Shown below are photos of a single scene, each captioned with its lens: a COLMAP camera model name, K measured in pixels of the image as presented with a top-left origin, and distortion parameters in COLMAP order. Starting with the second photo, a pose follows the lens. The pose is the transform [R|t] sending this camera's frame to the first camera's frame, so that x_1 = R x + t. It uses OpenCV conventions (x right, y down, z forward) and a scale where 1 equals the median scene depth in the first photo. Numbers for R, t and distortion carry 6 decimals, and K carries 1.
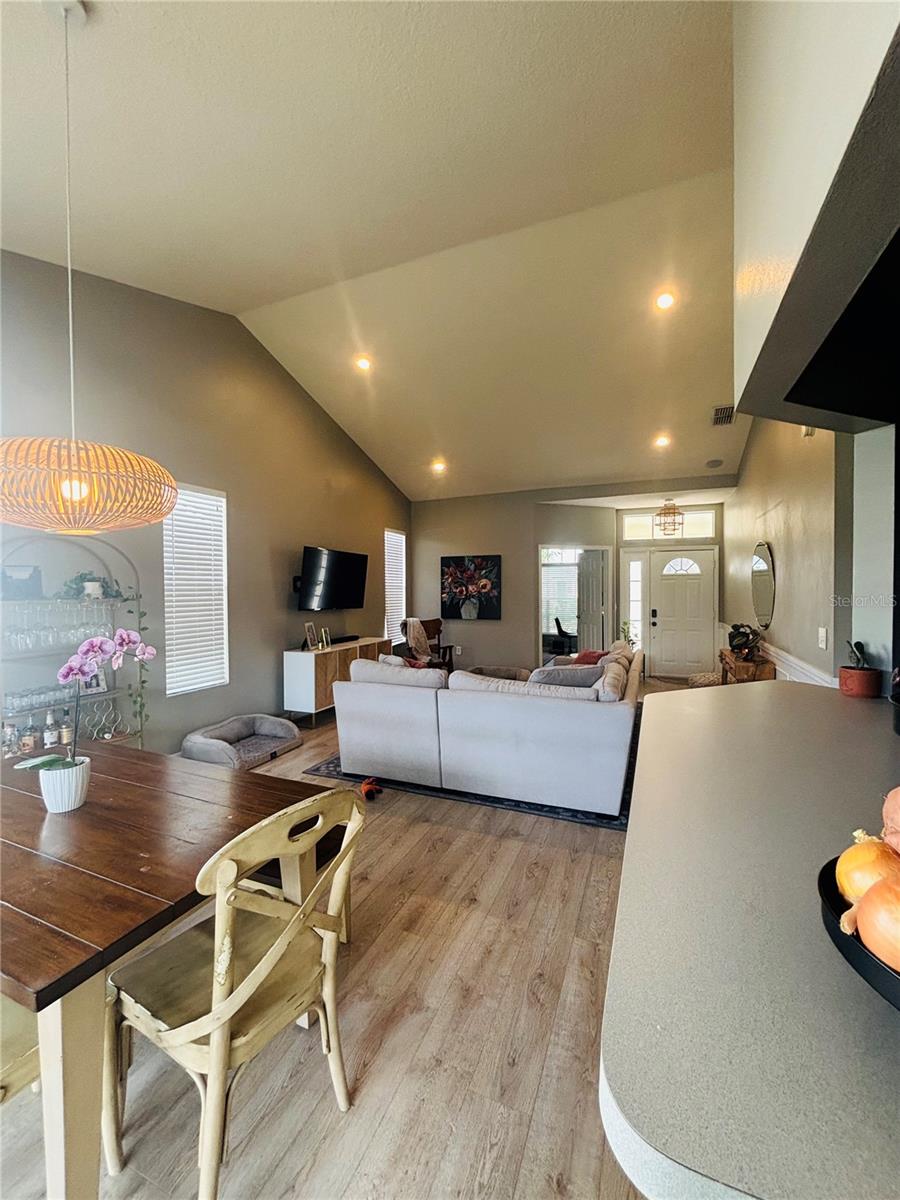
lens RADIAL K [[483.0, 0, 451.8], [0, 483.0, 595.4], [0, 0, 1]] dist [0.028632, -0.000032]
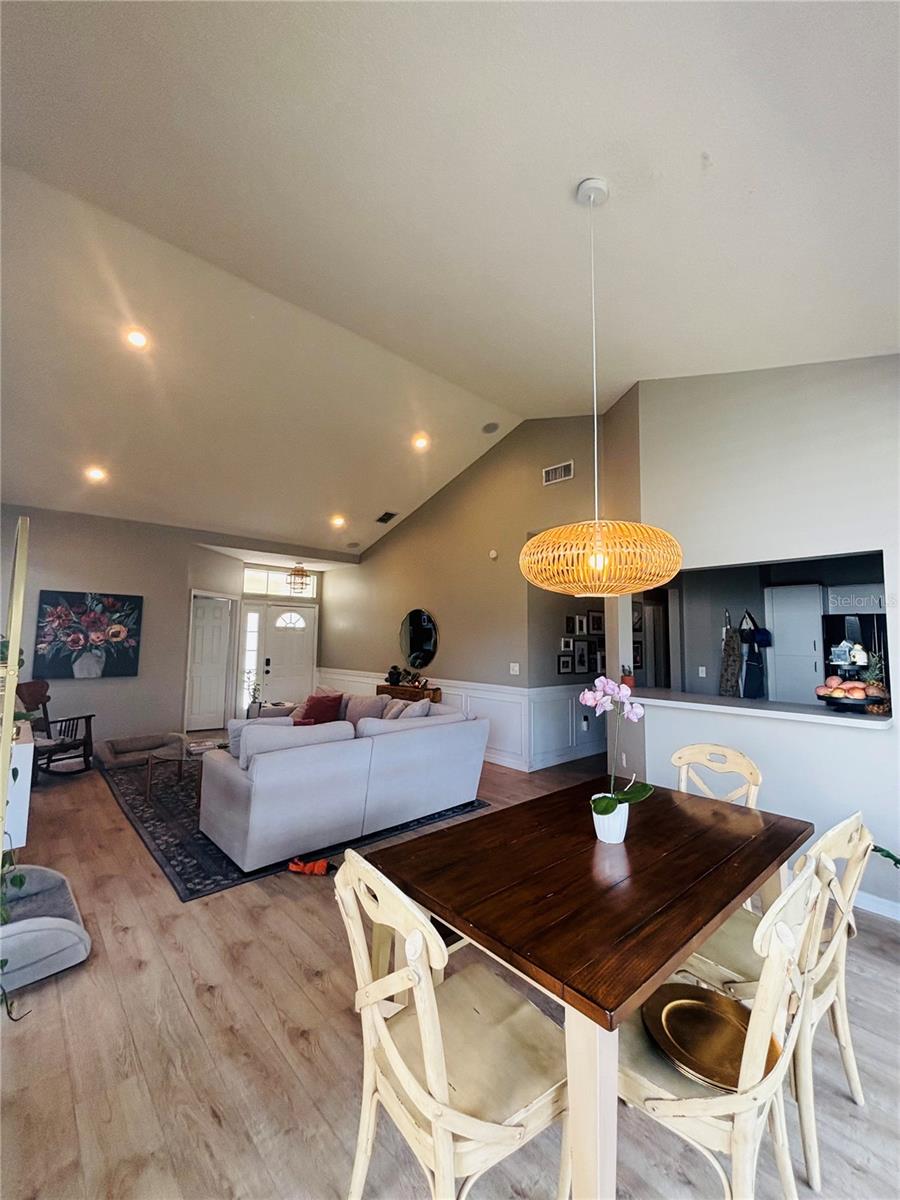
lens RADIAL K [[485.6, 0, 451.1], [0, 485.6, 596.1], [0, 0, 1]] dist [0.002725, 0.000008]
pose [[0.420255, 0.091085, 0.902823, -0.521122], [-0.000699, 0.994981, -0.100057, -0.002174], [-0.907406, 0.041418, 0.418209, 0.217726]]
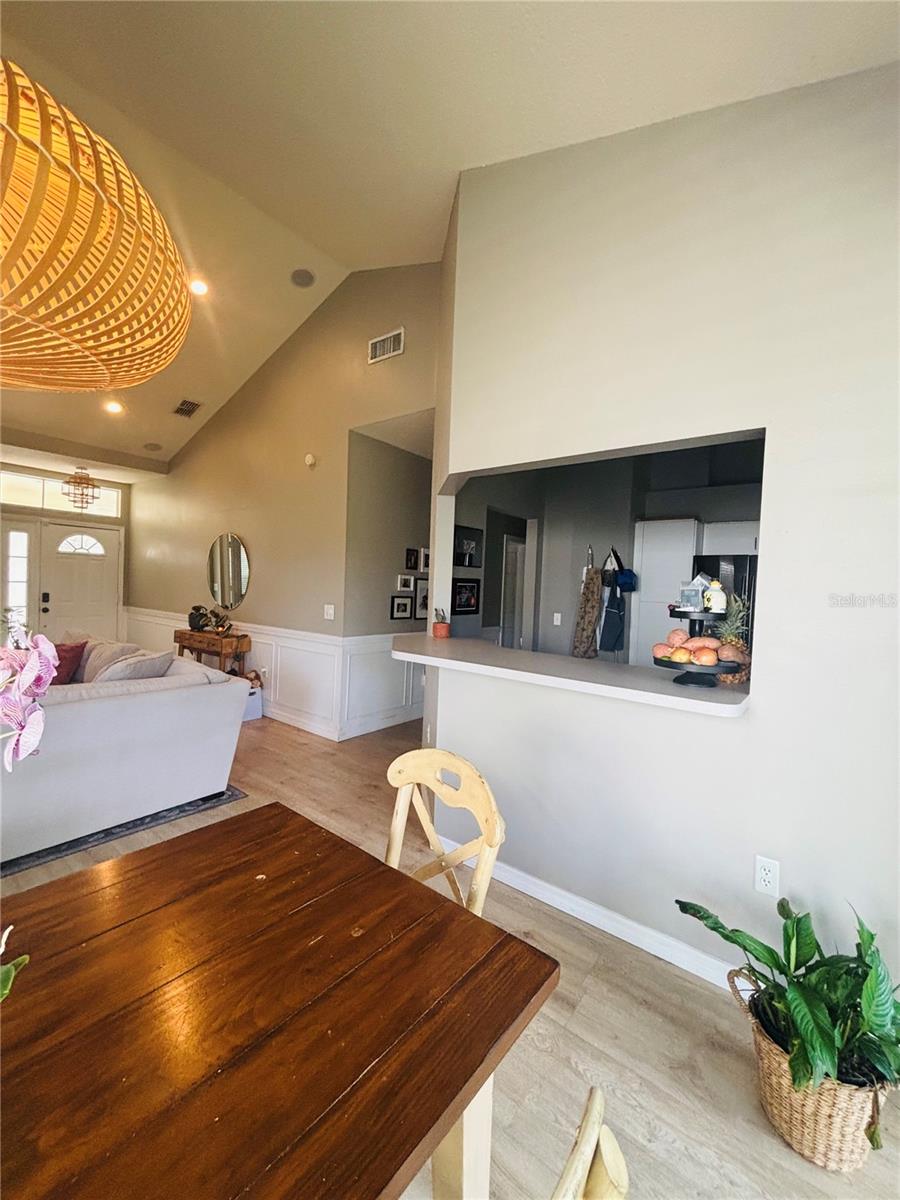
lens RADIAL K [[485.6, 0, 450.0], [0, 485.6, 600.0], [0, 0, 1]] dist [0.000206, -0.000021]
pose [[0.267312, -0.010571, 0.963552, -0.261116], [-0.028147, 0.999427, 0.018774, 0.007646], [-0.963199, -0.032140, 0.266861, 0.137682]]
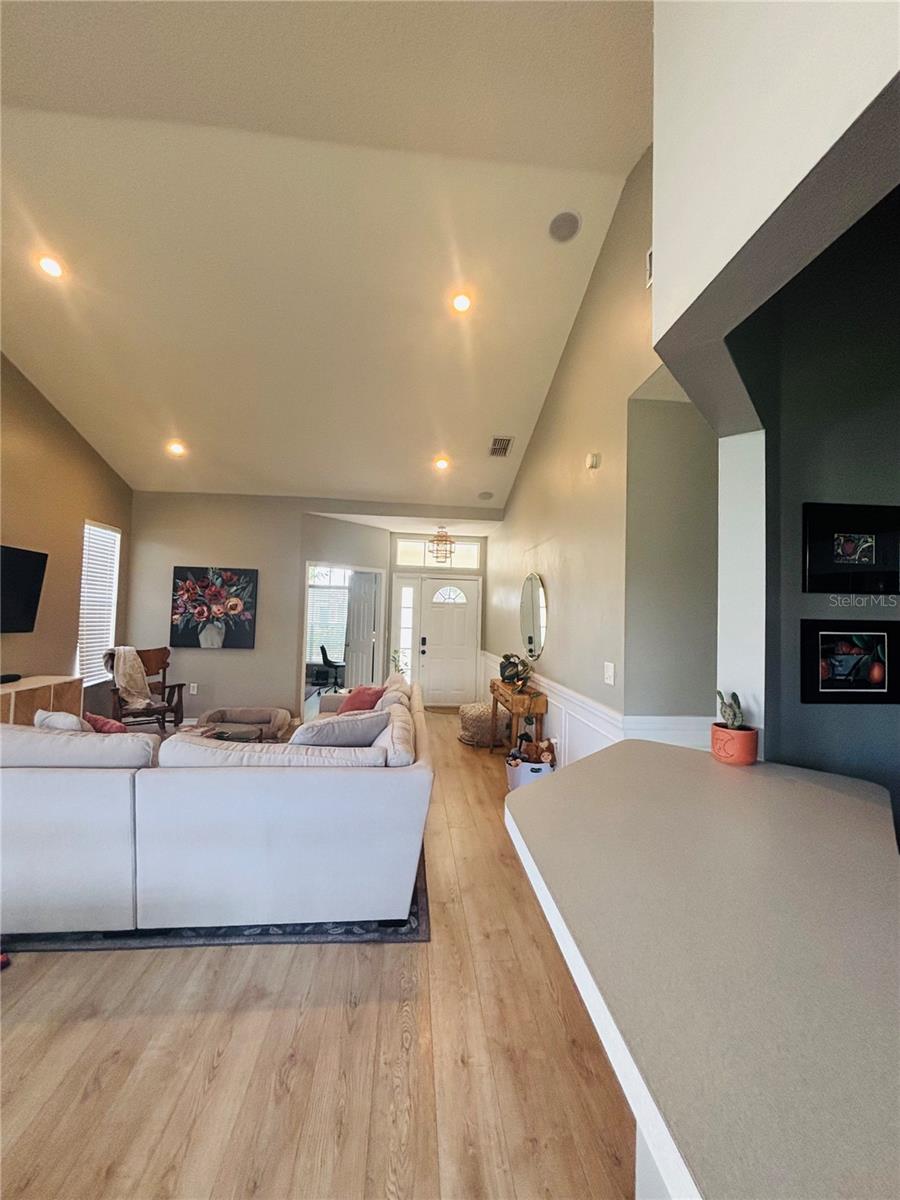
lens RADIAL K [[481.2, 0, 455.8], [0, 481.2, 602.1], [0, 0, 1]] dist [-0.001154, -0.000399]
pose [[0.880807, 0.043724, 0.471452, 0.018330], [-0.025946, 0.998688, -0.044148, -0.001561], [-0.472764, 0.026654, 0.880786, 0.149662]]
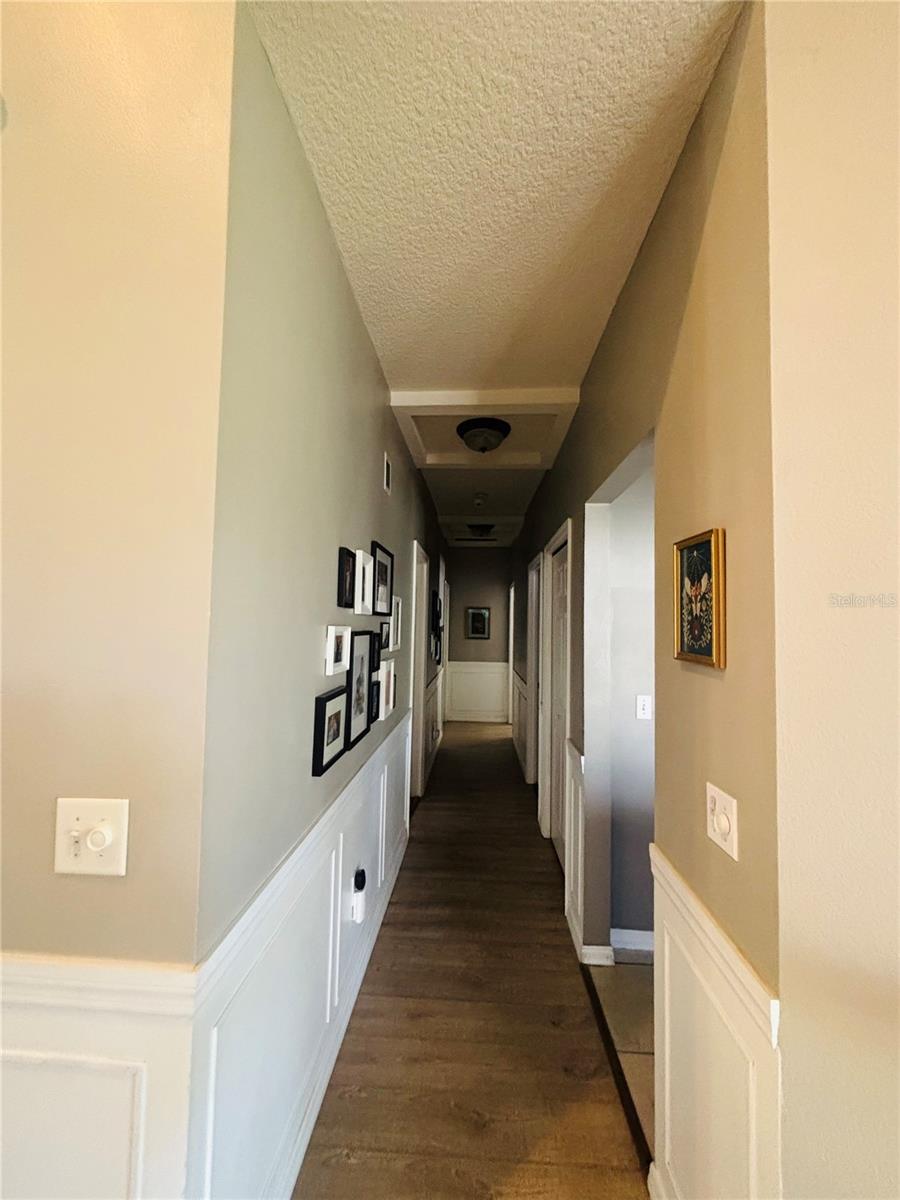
lens RADIAL K [[485.6, 0, 451.1], [0, 485.6, 596.1], [0, 0, 1]] dist [0.002725, 0.000008]
pose [[-0.336320, 0.054540, 0.940167, 0.220618], [-0.001851, 0.998281, -0.058573, -0.016711], [-0.941746, -0.021440, -0.335641, 0.456548]]
